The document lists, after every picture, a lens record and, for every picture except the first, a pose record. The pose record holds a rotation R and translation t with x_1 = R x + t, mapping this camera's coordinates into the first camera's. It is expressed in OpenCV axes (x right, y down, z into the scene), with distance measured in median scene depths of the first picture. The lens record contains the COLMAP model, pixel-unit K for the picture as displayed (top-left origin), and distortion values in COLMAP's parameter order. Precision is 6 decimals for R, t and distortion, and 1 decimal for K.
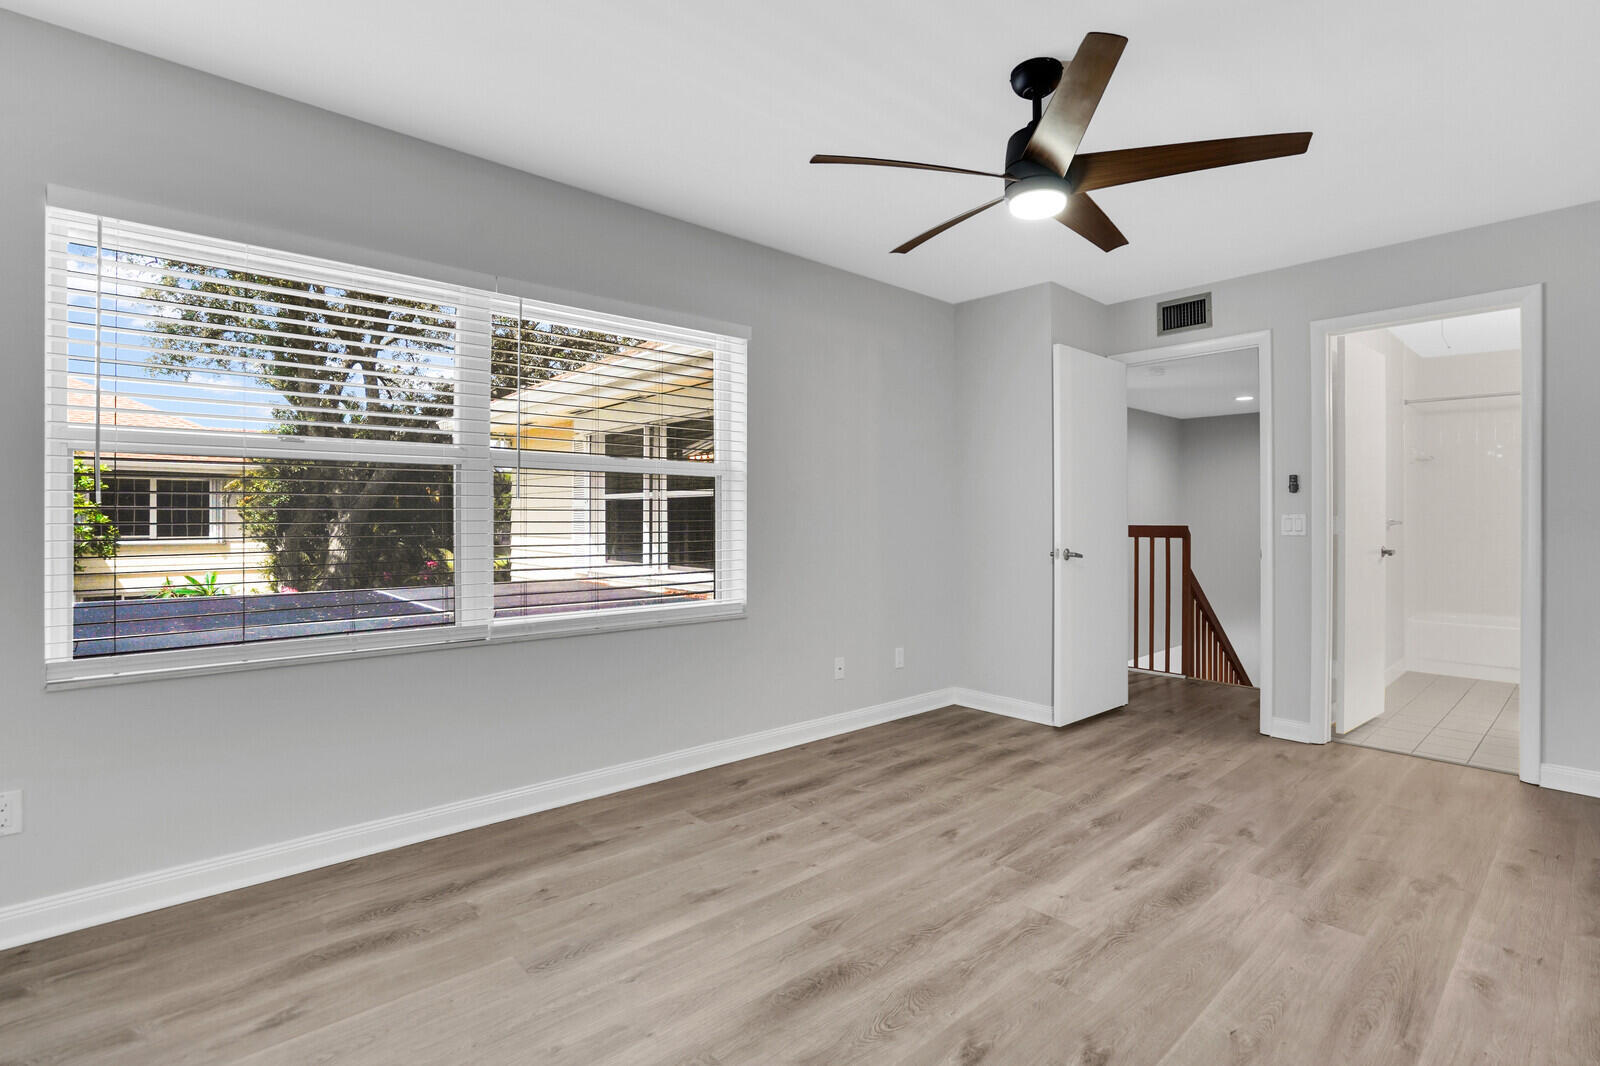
lens RADIAL K [[754.0, 0, 791.4], [0, 754.0, 513.6], [0, 0, 1]] dist [-0.055644, 0.021125]
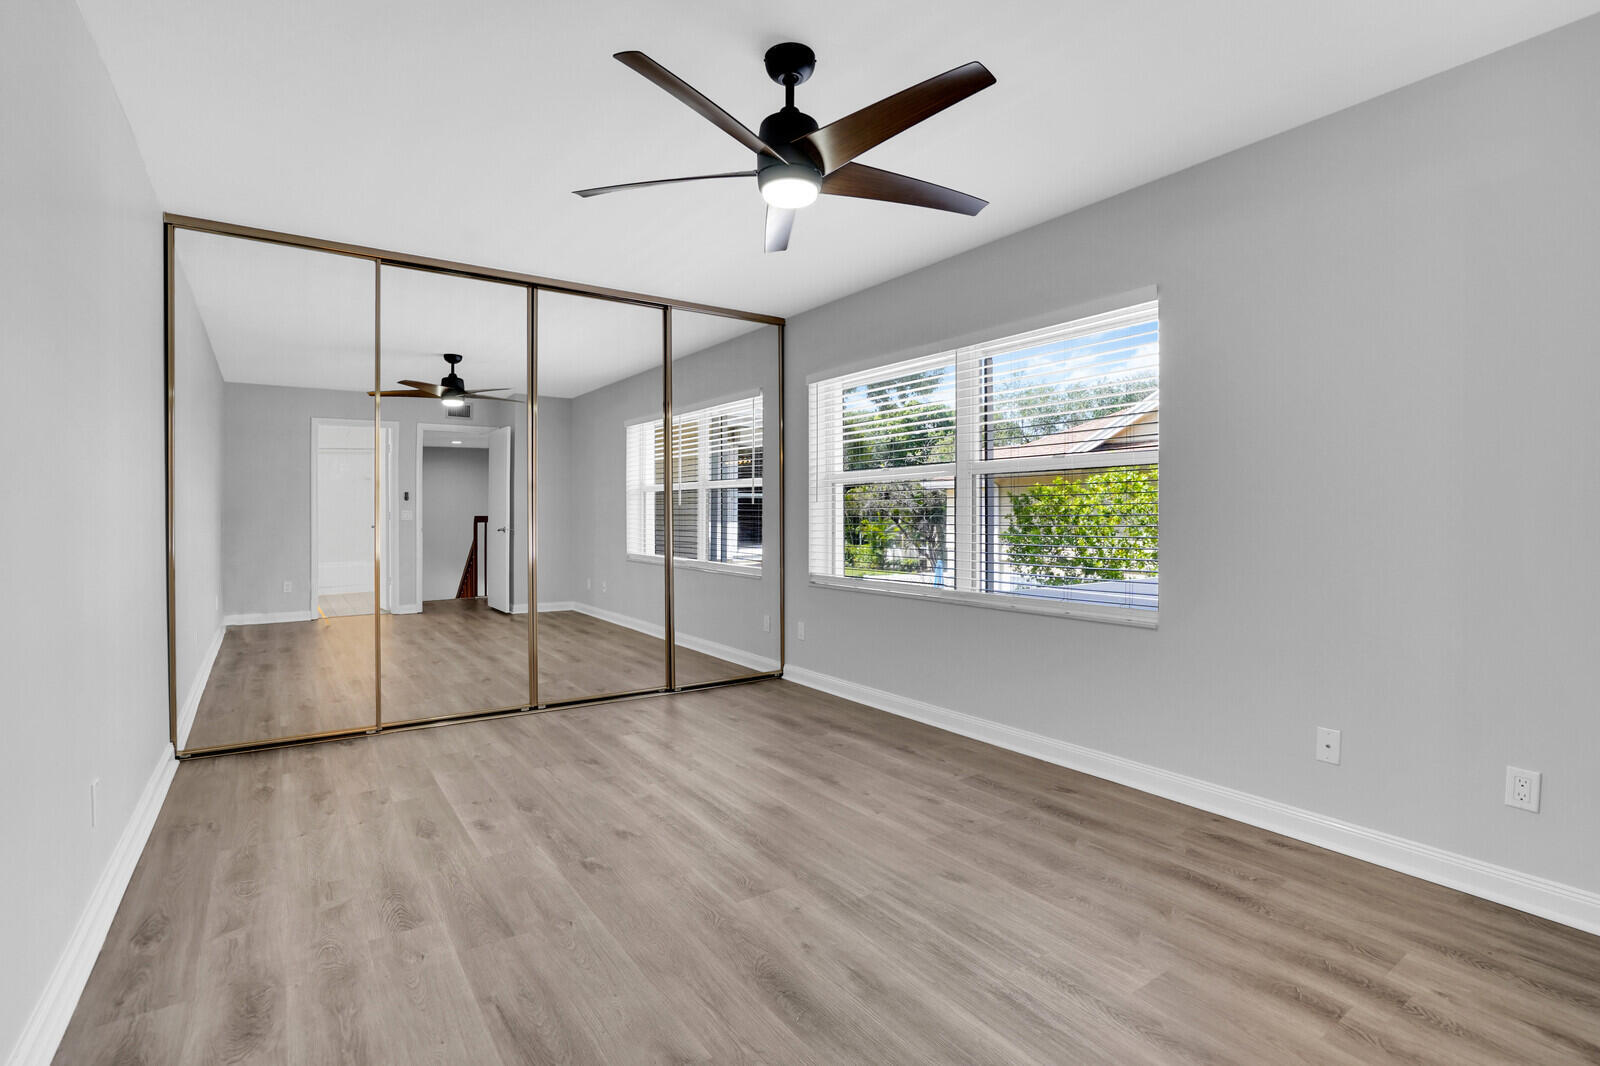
lens RADIAL K [[754.0, 0, 791.4], [0, 754.0, 513.6], [0, 0, 1]] dist [-0.055644, 0.021125]
pose [[-0.112344, -0.000649, -0.993669, 1.016699], [0.006672, 0.999977, -0.001407, 0.007366], [0.993647, -0.006788, -0.112337, 0.850335]]
